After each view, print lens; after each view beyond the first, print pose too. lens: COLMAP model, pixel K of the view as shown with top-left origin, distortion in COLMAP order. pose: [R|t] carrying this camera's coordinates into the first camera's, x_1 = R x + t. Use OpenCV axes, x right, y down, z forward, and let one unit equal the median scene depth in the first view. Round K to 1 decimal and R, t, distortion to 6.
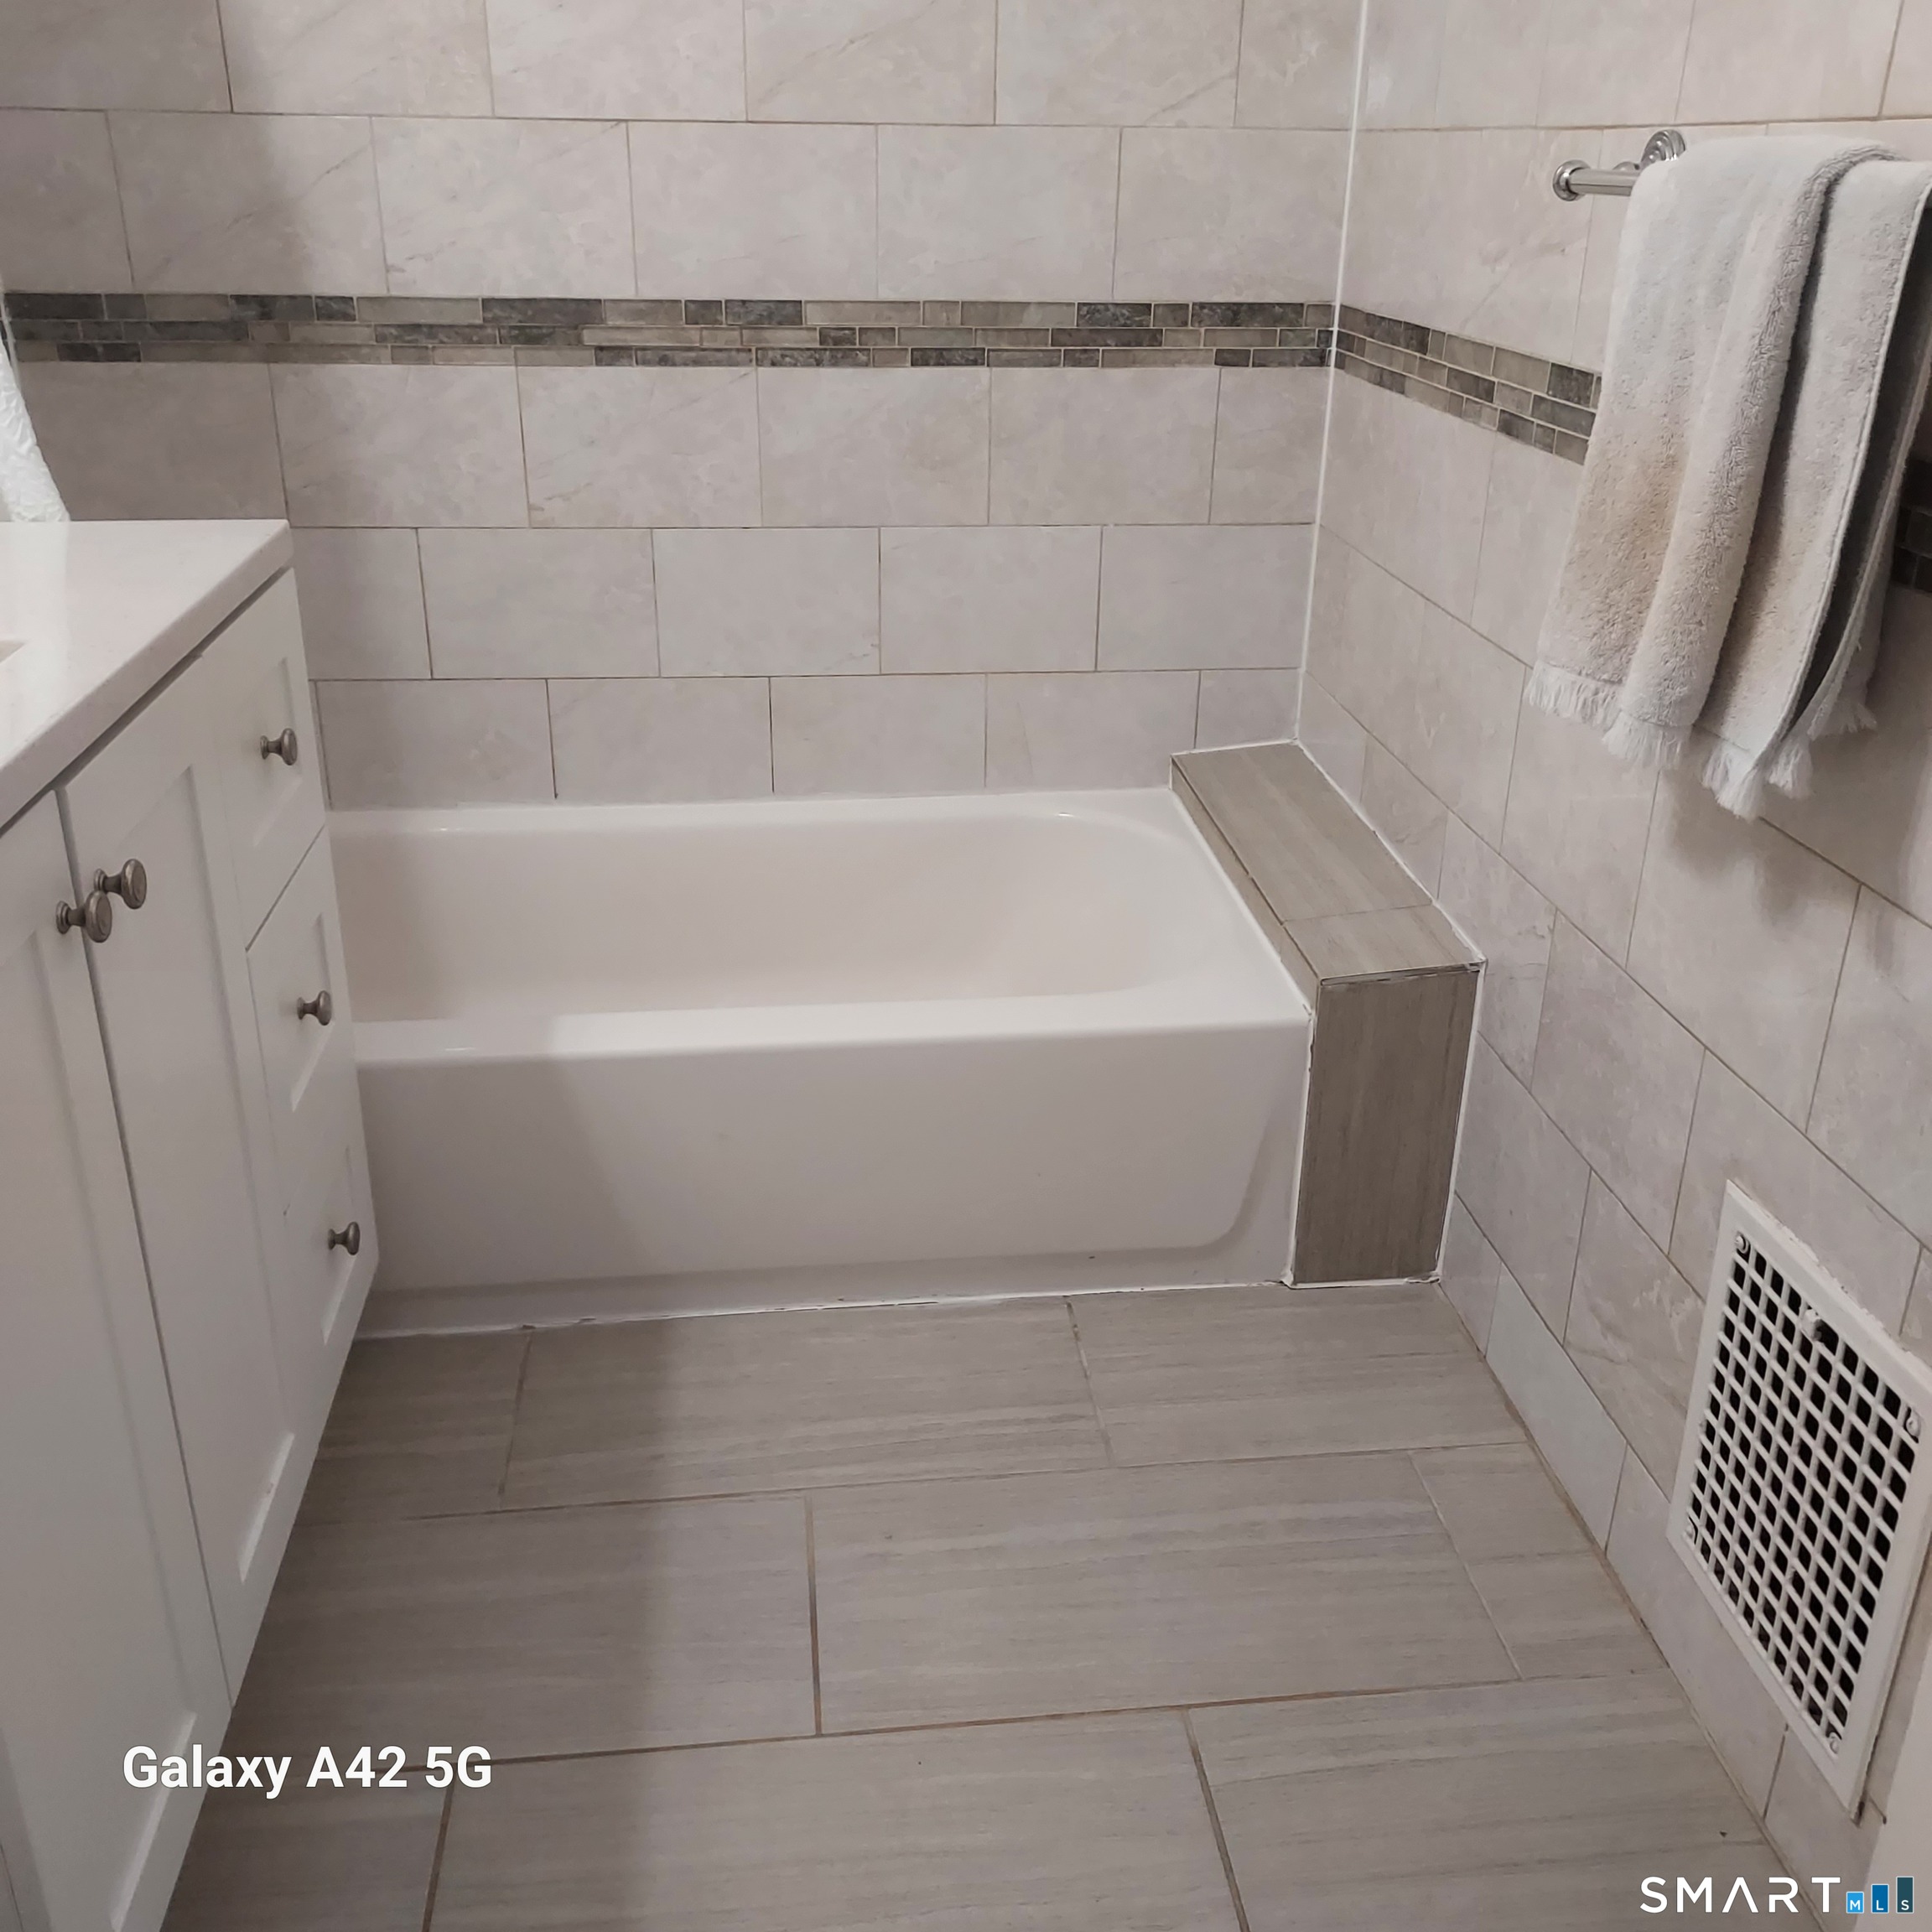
lens RADIAL K [[1864.7, 0, 961.6], [0, 1864.7, 958.4], [0, 0, 1]] dist [0.106612, -0.166273]
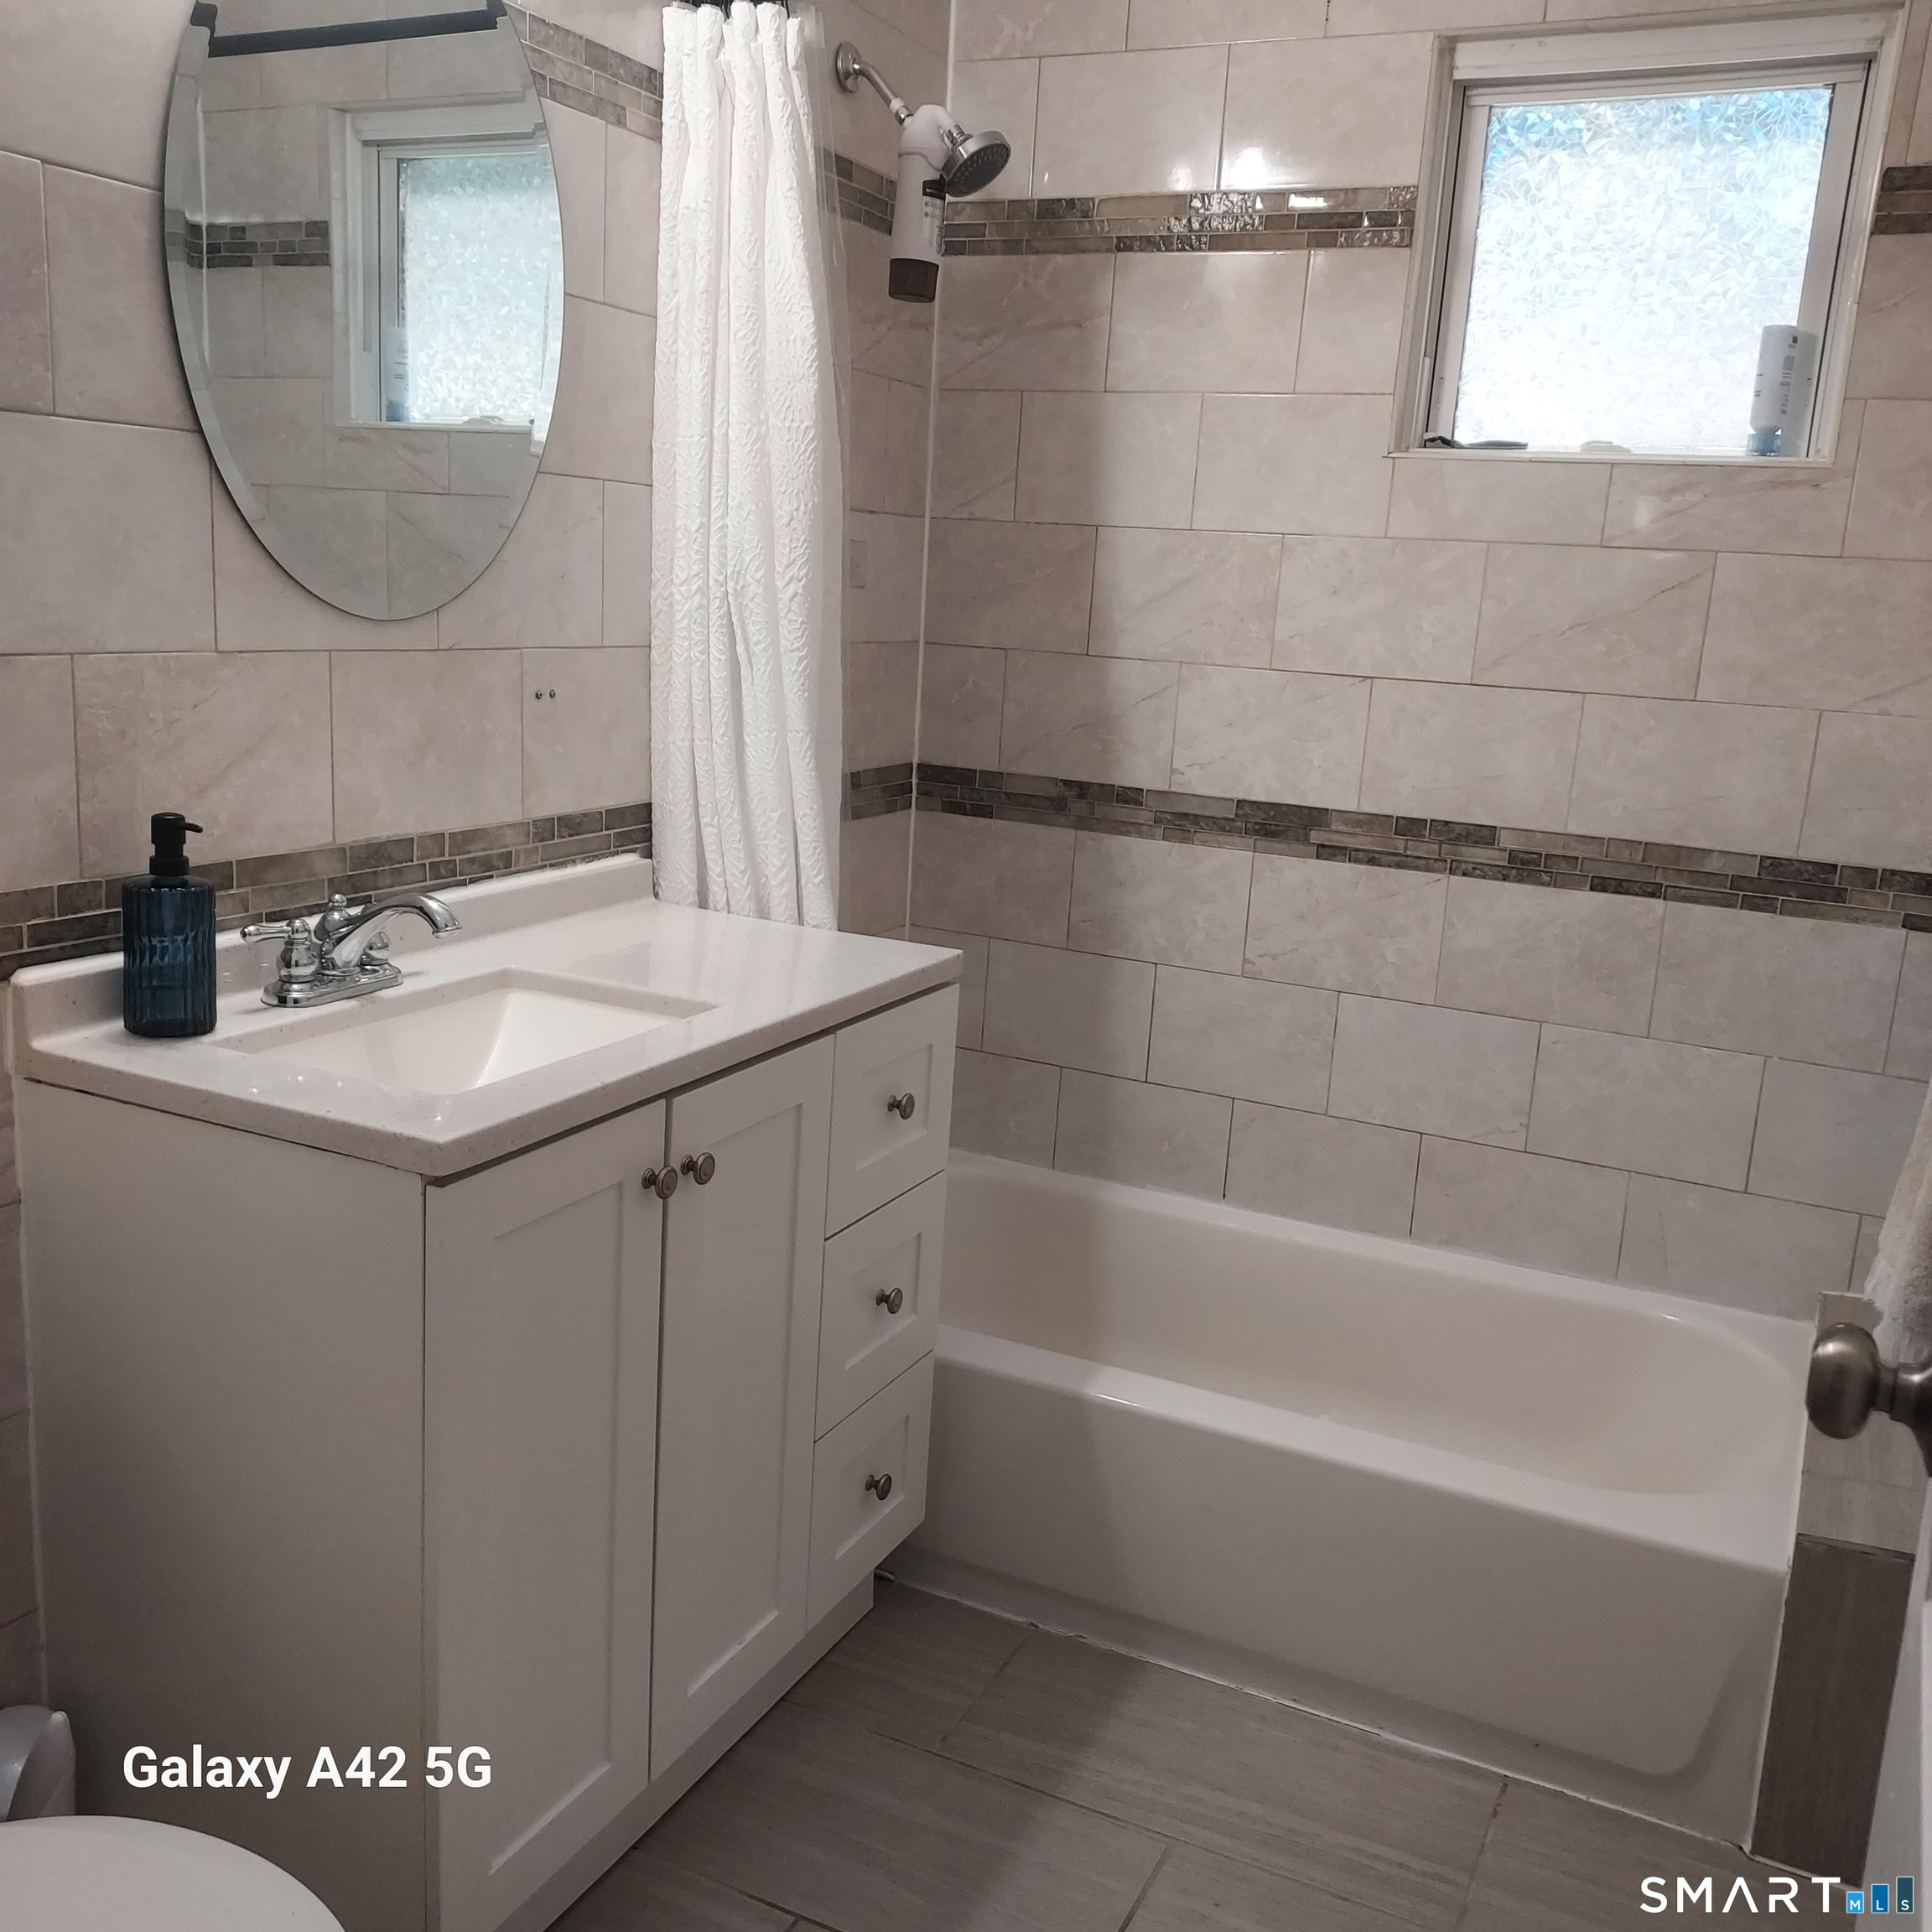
lens RADIAL K [[1864.7, 0, 961.6], [0, 1864.7, 958.4], [0, 0, 1]] dist [0.106612, -0.166273]
pose [[0.847869, 0.148101, -0.509102, 0.238666], [-0.255720, 0.955361, -0.147961, -0.015084], [0.464463, 0.255639, 0.847893, -0.116703]]
